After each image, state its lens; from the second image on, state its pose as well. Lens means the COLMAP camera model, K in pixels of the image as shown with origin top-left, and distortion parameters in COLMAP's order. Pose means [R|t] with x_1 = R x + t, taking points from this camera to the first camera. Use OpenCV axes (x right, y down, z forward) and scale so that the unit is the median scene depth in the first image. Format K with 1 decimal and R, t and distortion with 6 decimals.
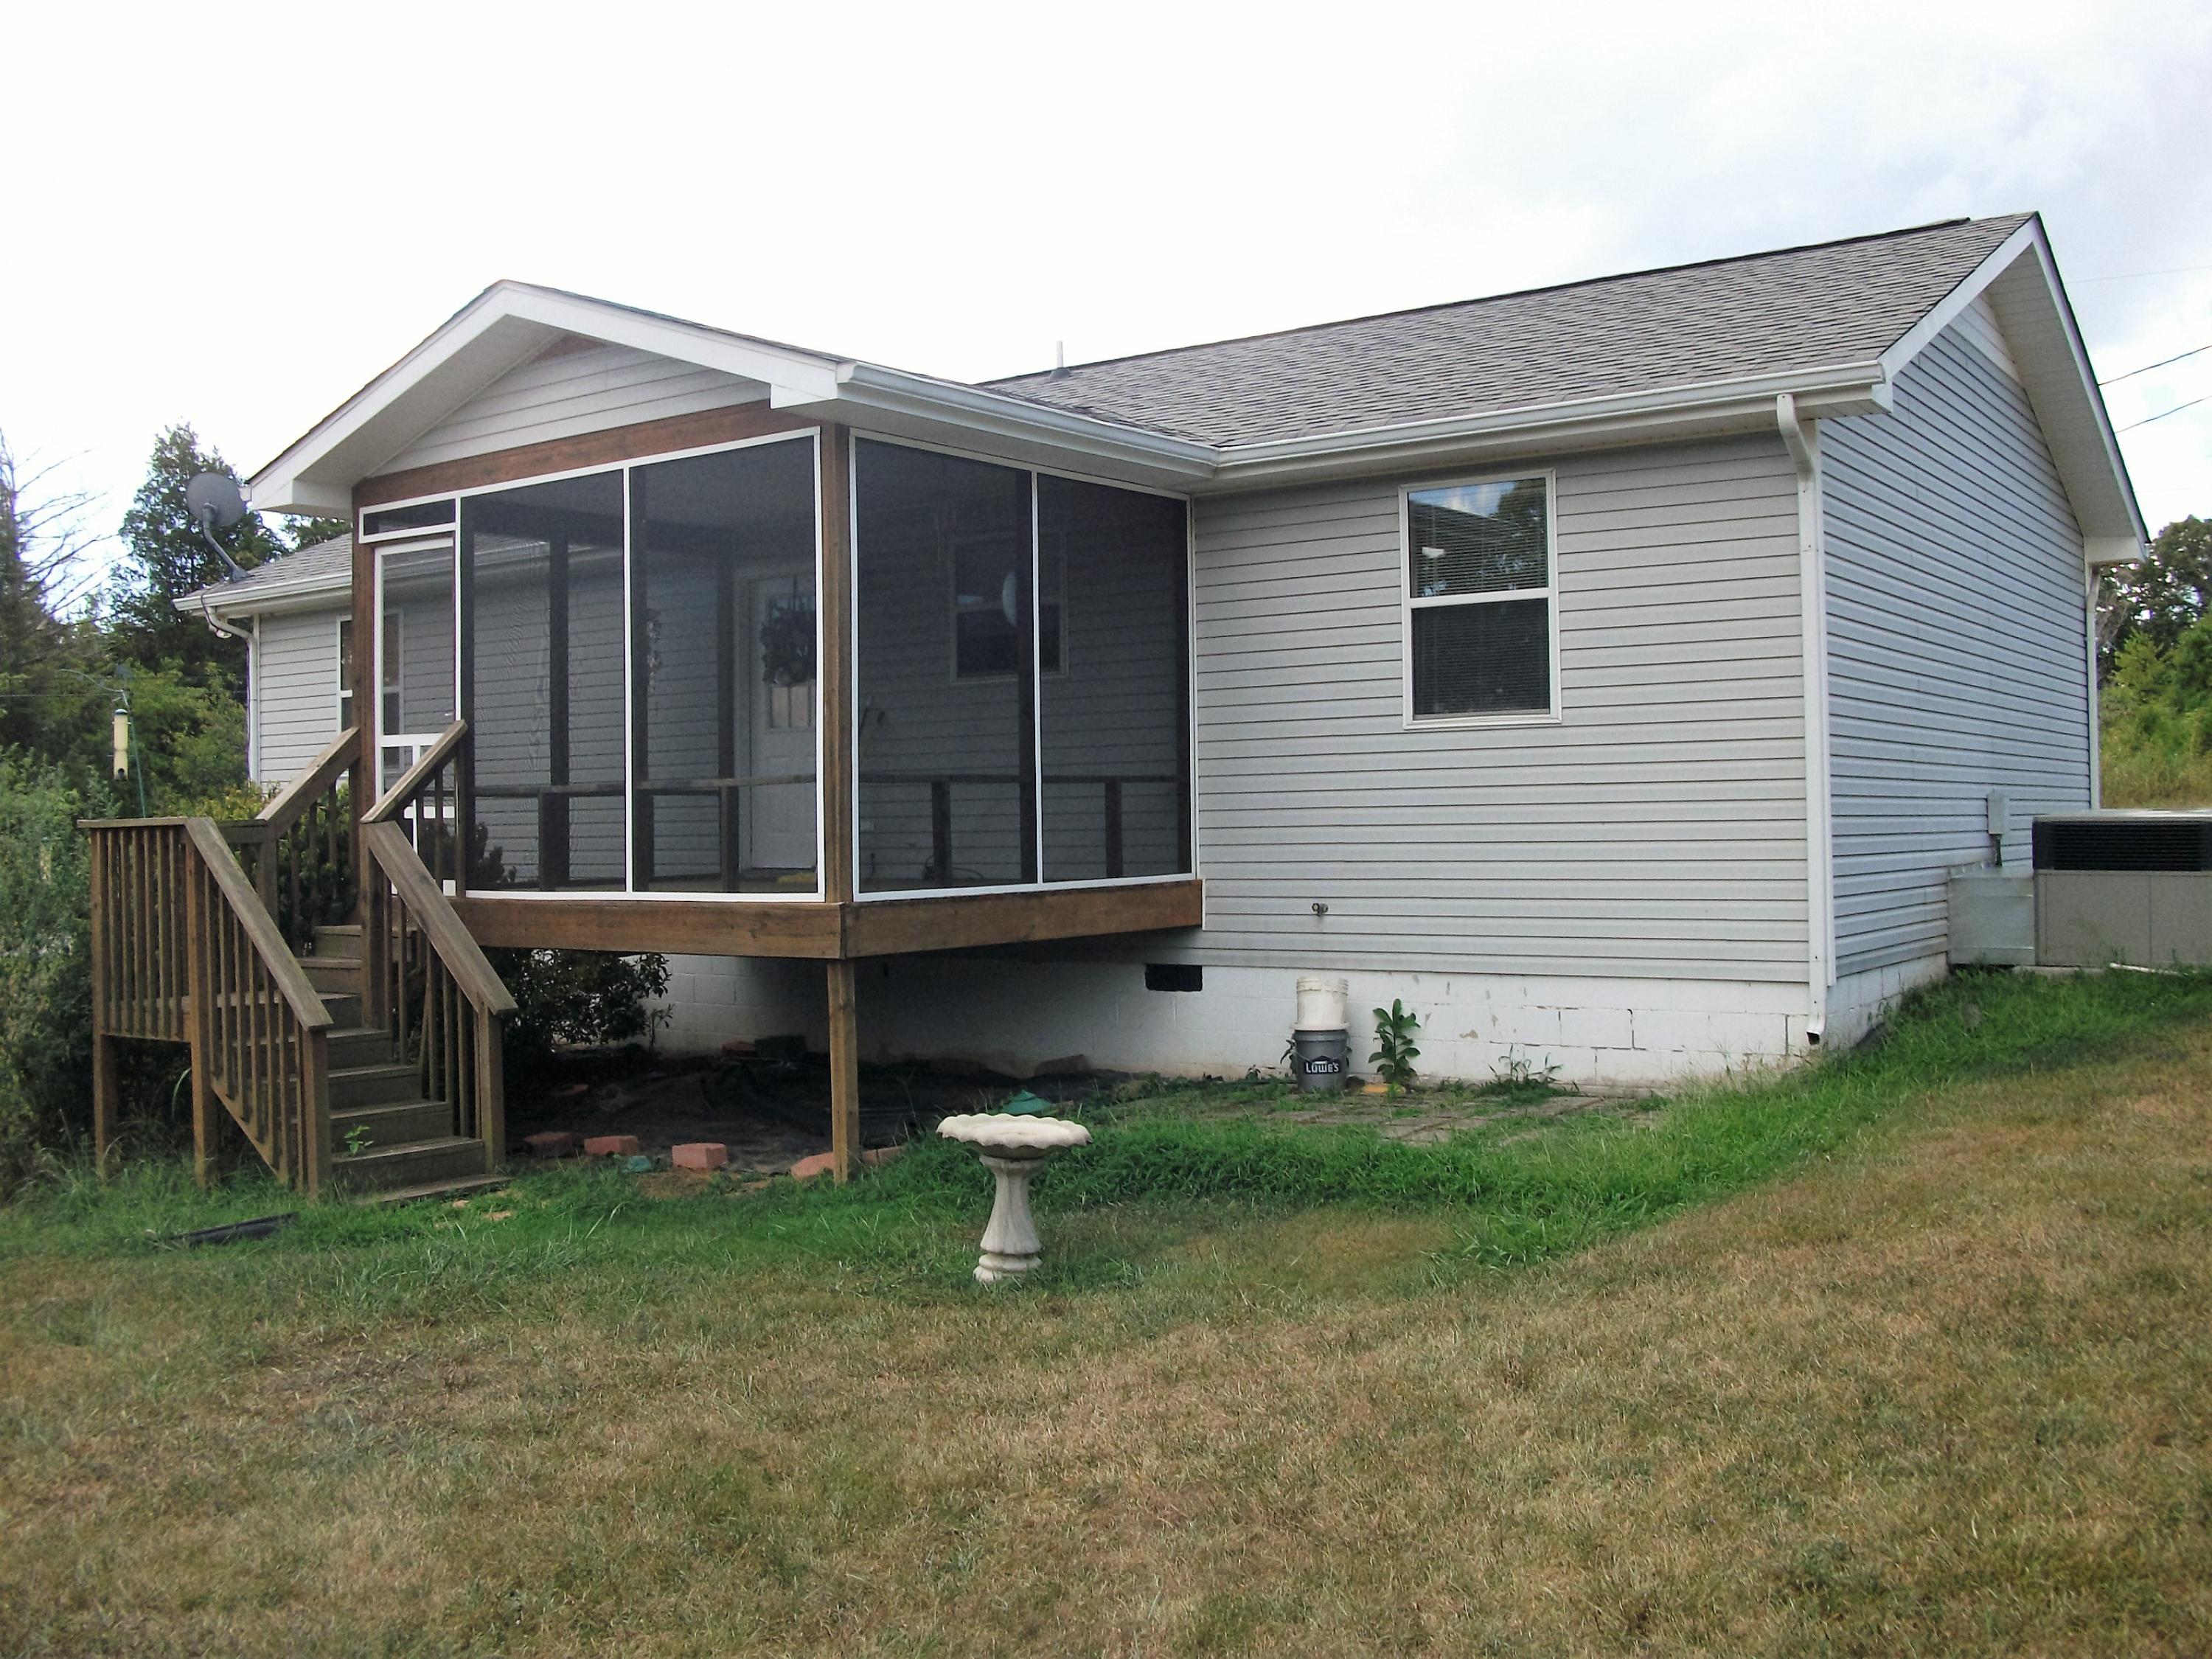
lens RADIAL K [[2132.6, 0, 1106.0], [0, 2132.6, 829.5], [0, 0, 1]] dist [-0.163866, 0.119008]
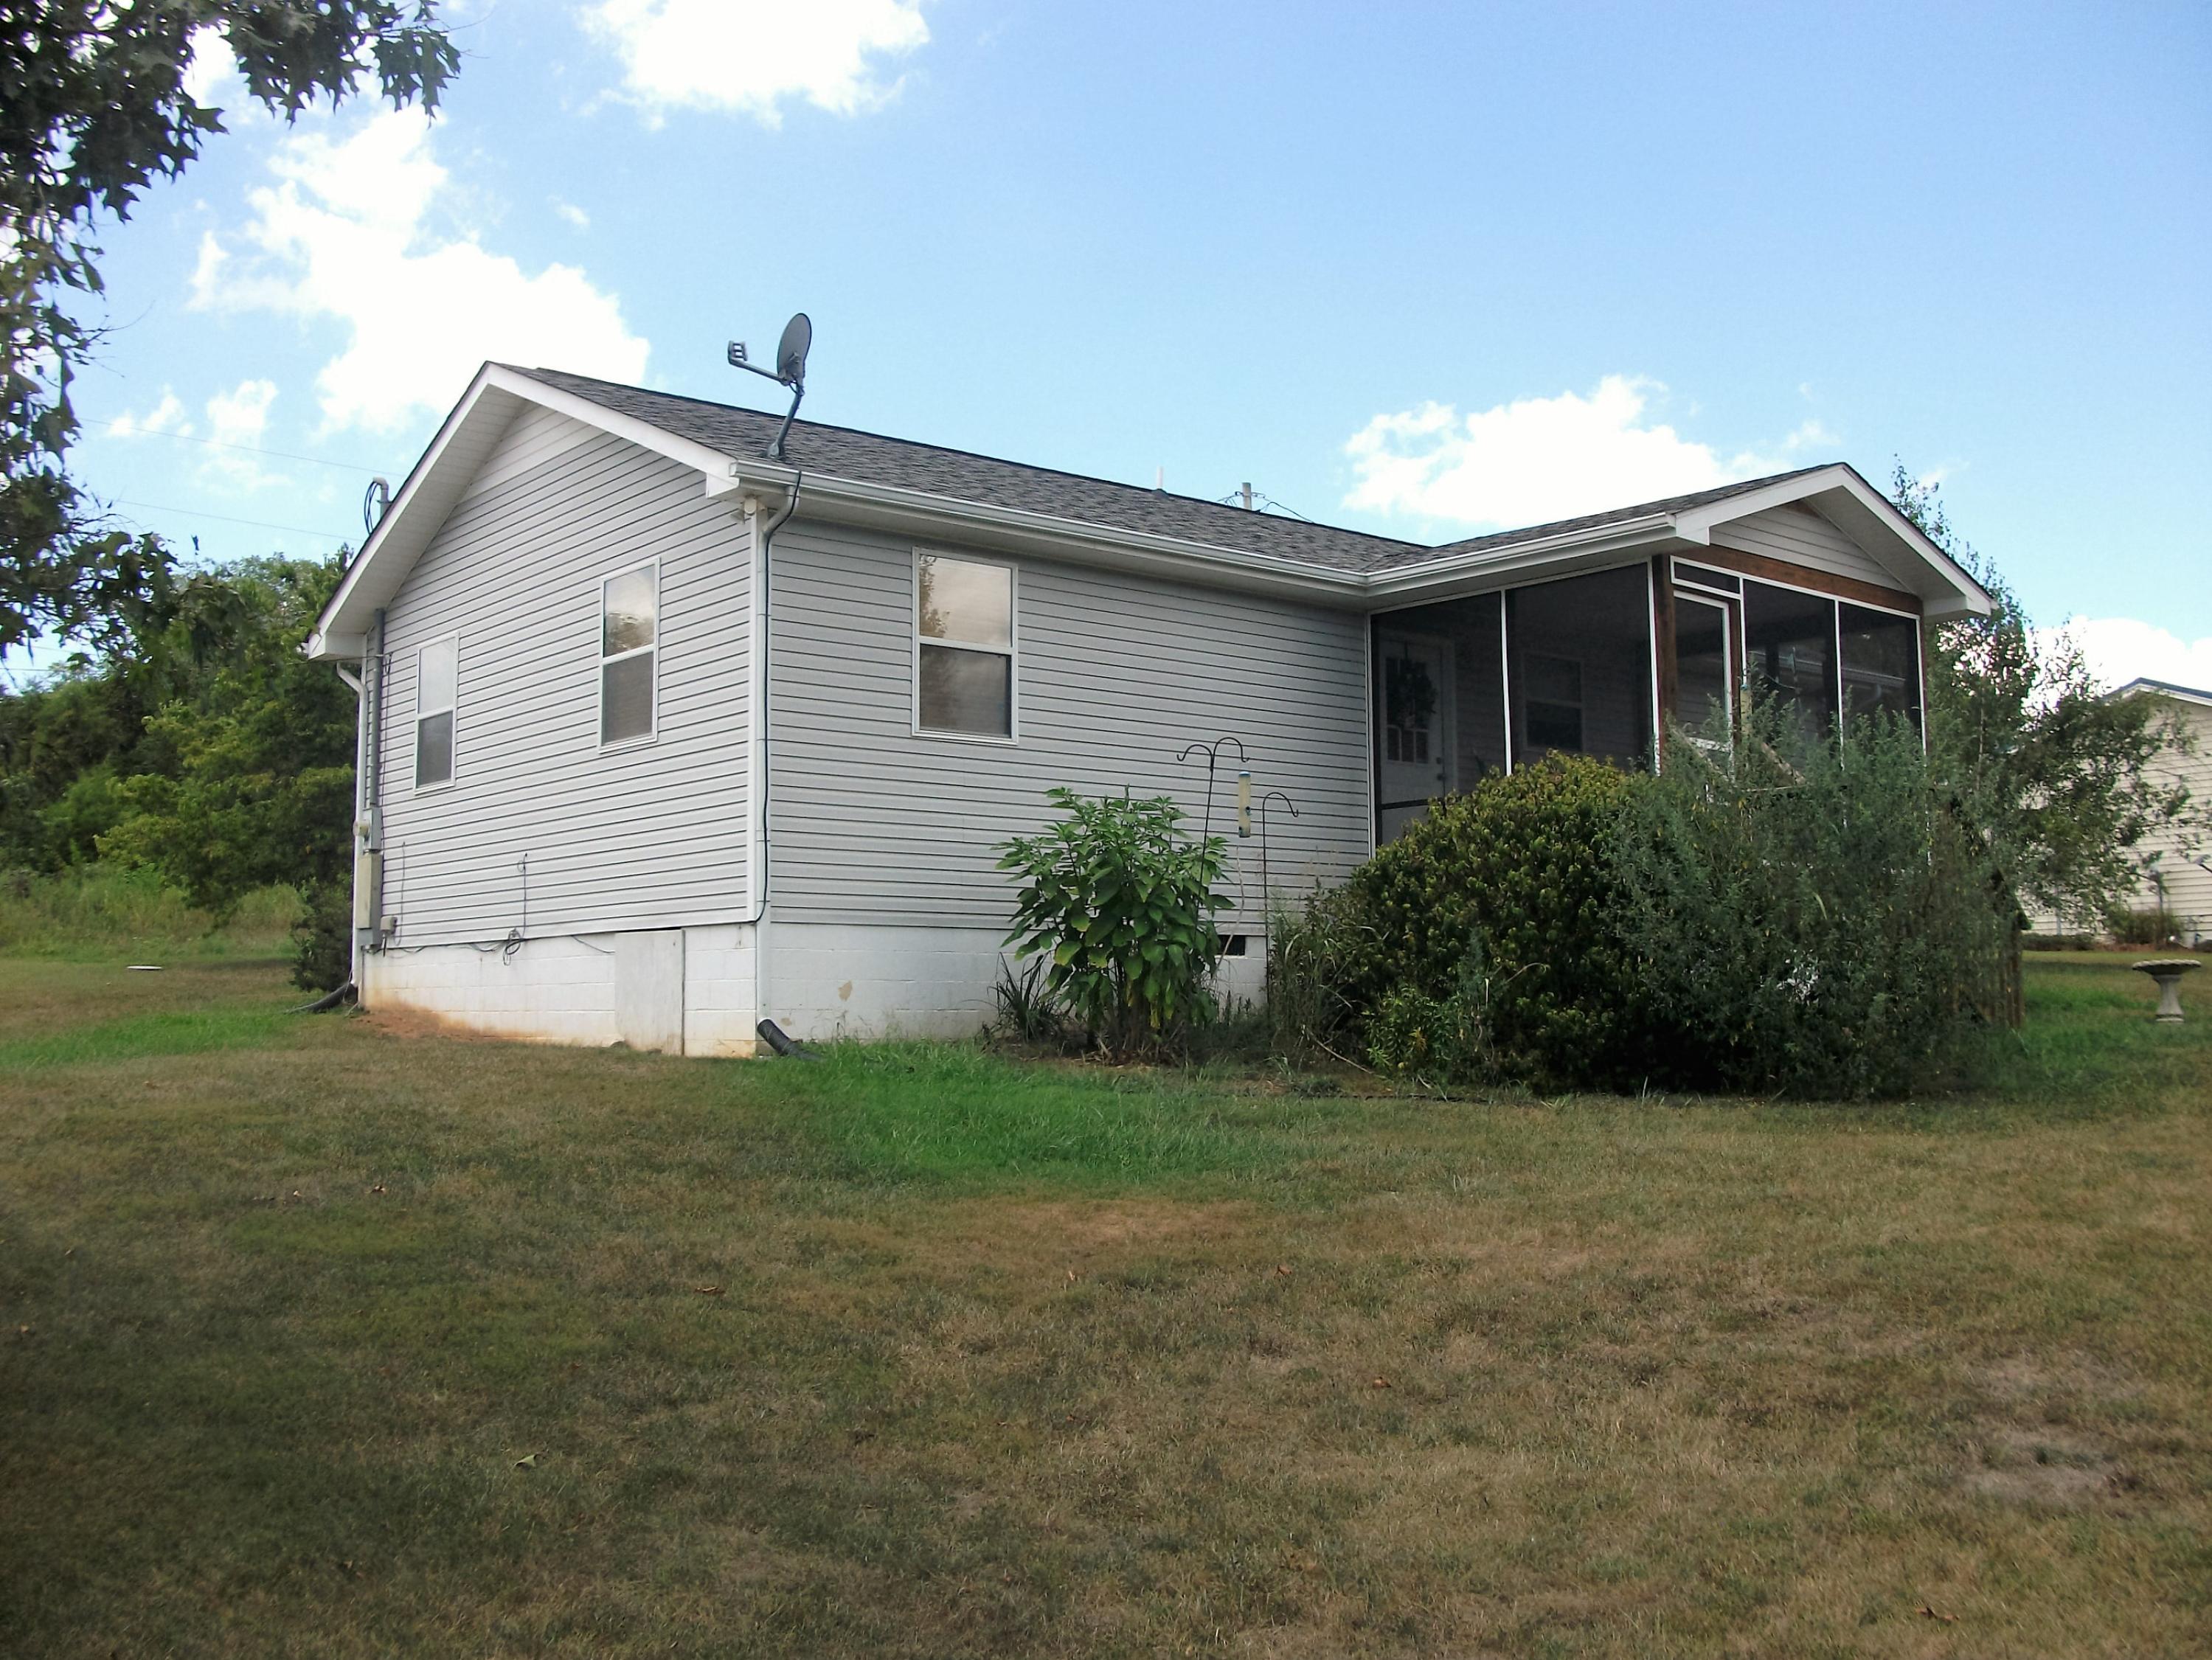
lens RADIAL K [[2140.5, 0, 1106.0], [0, 2140.5, 830.0], [0, 0, 1]] dist [-0.022884, -0.002747]
pose [[0.214229, 0.093762, 0.972273, -1.809997], [0.007961, 0.995182, -0.097725, 0.148240], [-0.976751, 0.028675, 0.212450, 1.142492]]
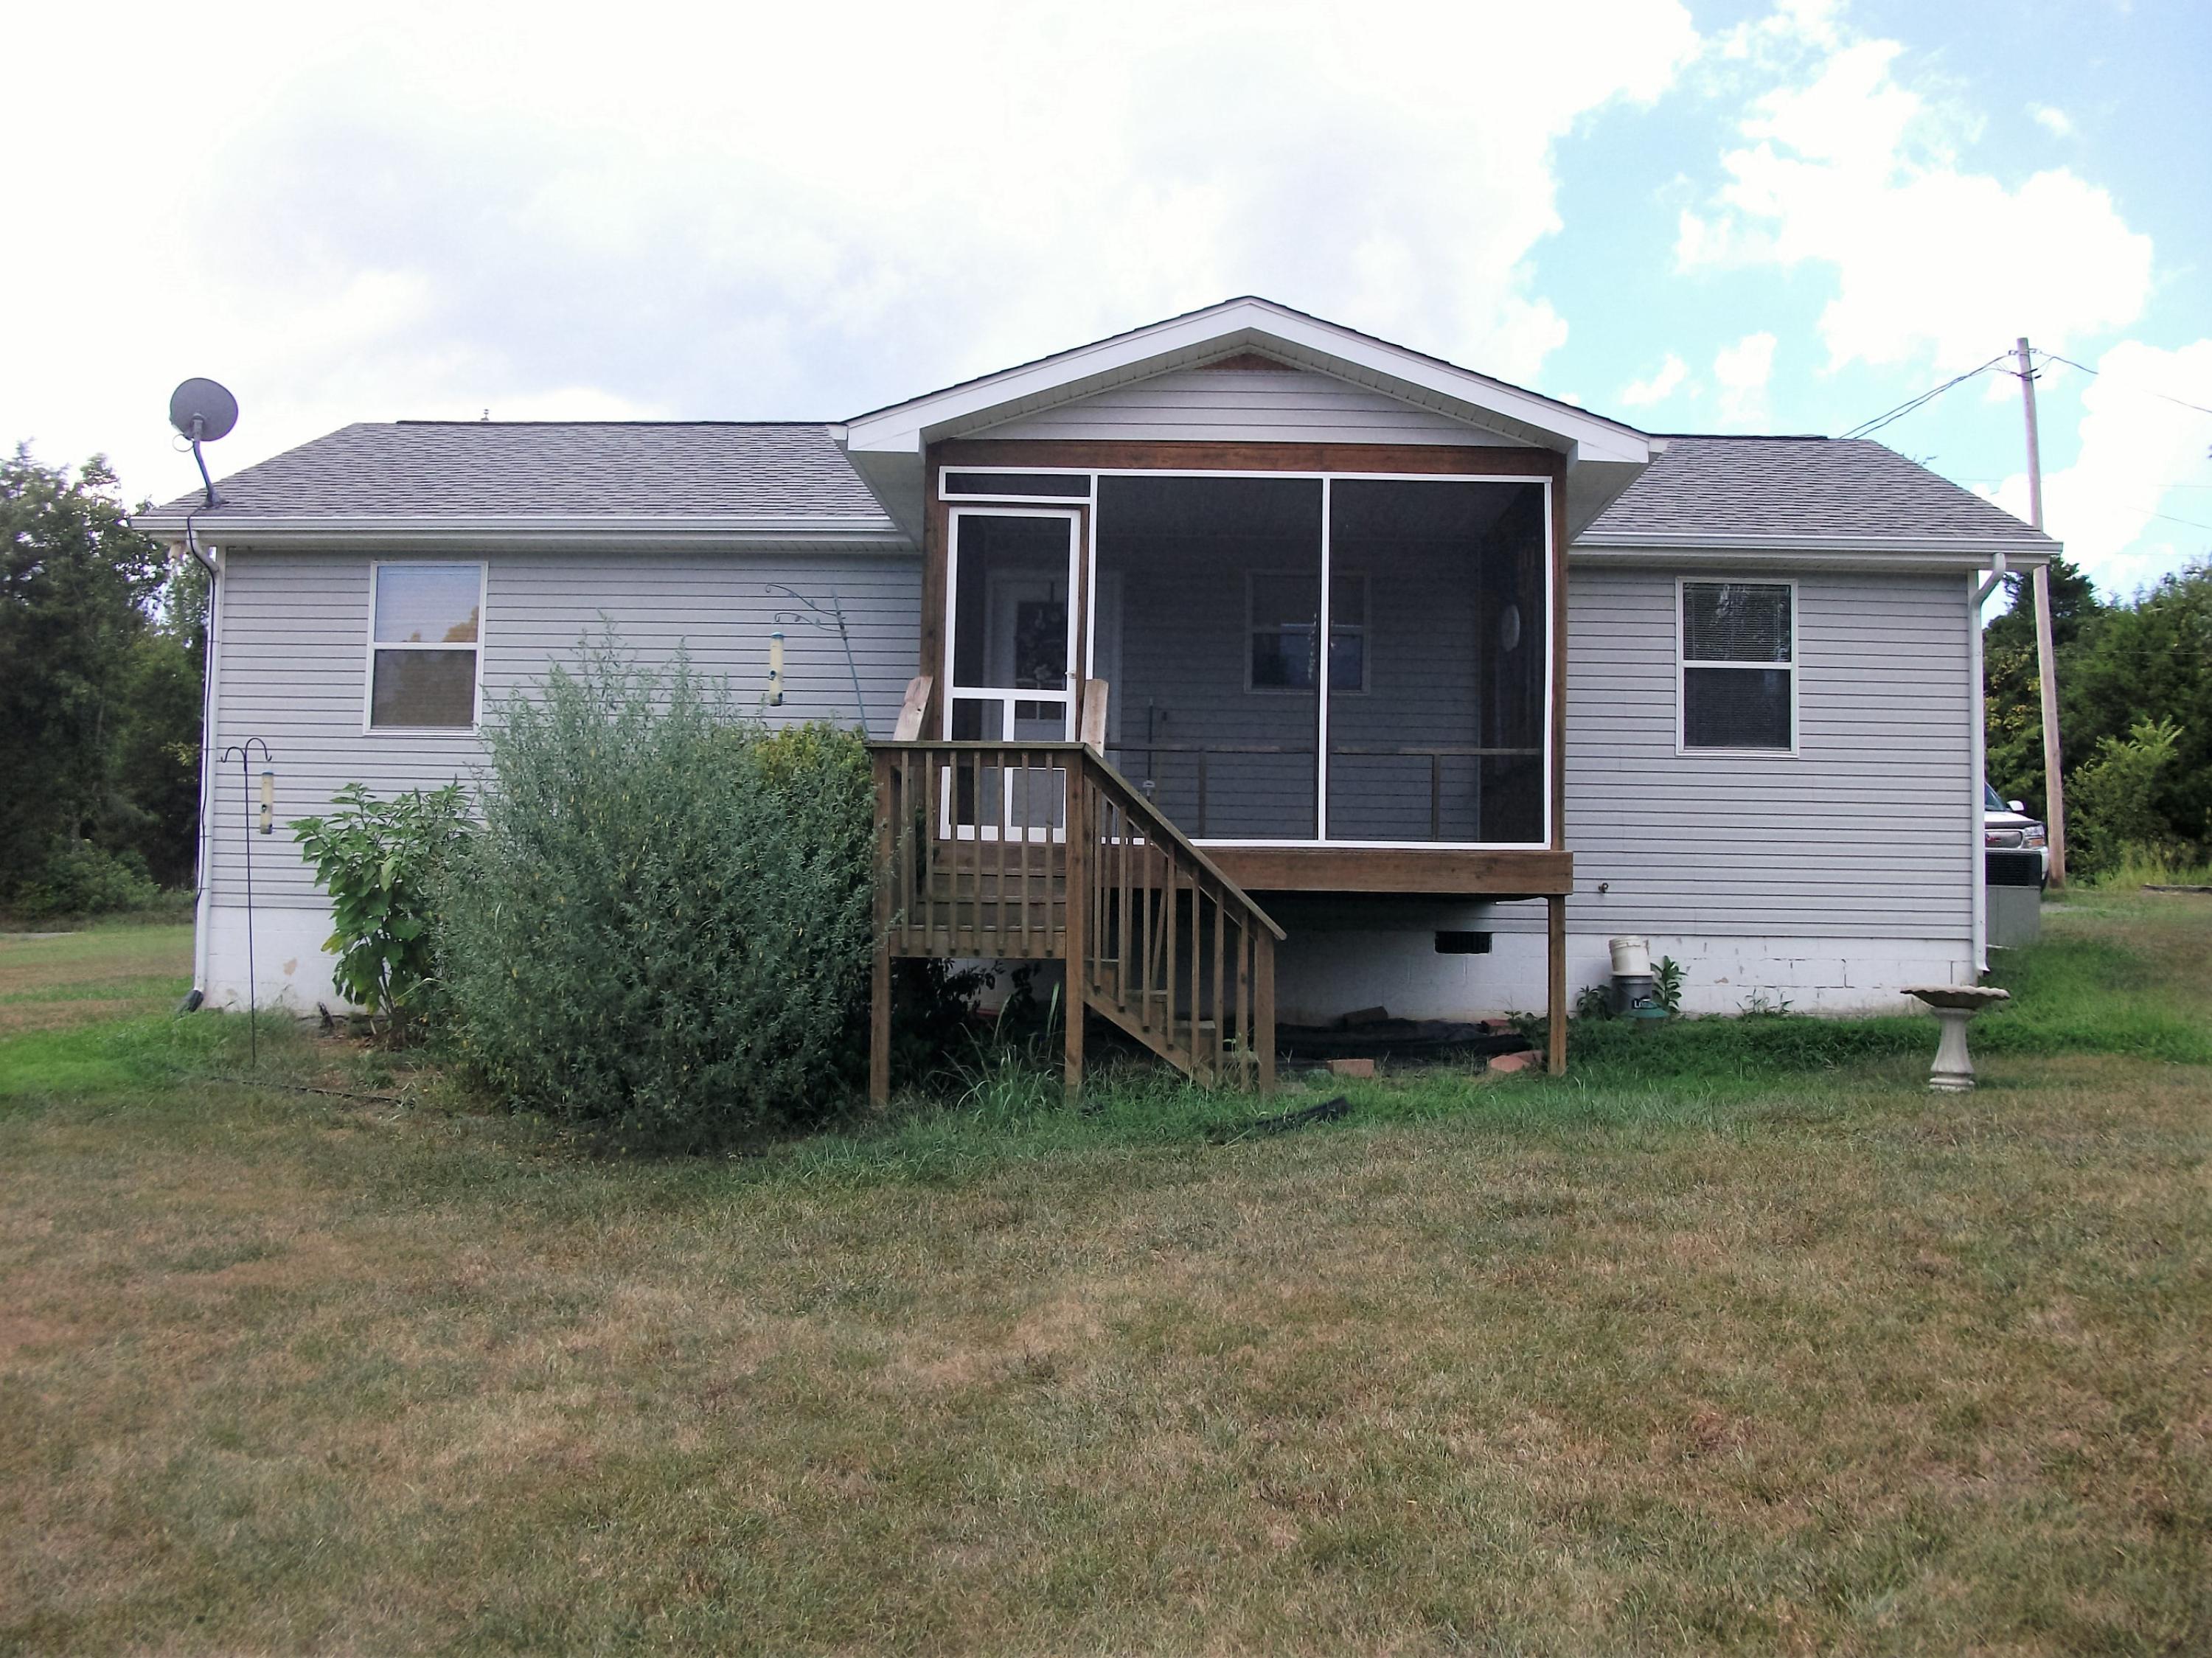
lens RADIAL K [[2132.4, 0, 1106.0], [0, 2132.4, 829.0], [0, 0, 1]] dist [-0.163866, 0.119008]
pose [[0.826523, 0.056454, 0.560066, -0.930977], [-0.029963, 0.997960, -0.056376, 0.088057], [-0.562106, 0.029815, 0.826528, 0.097383]]
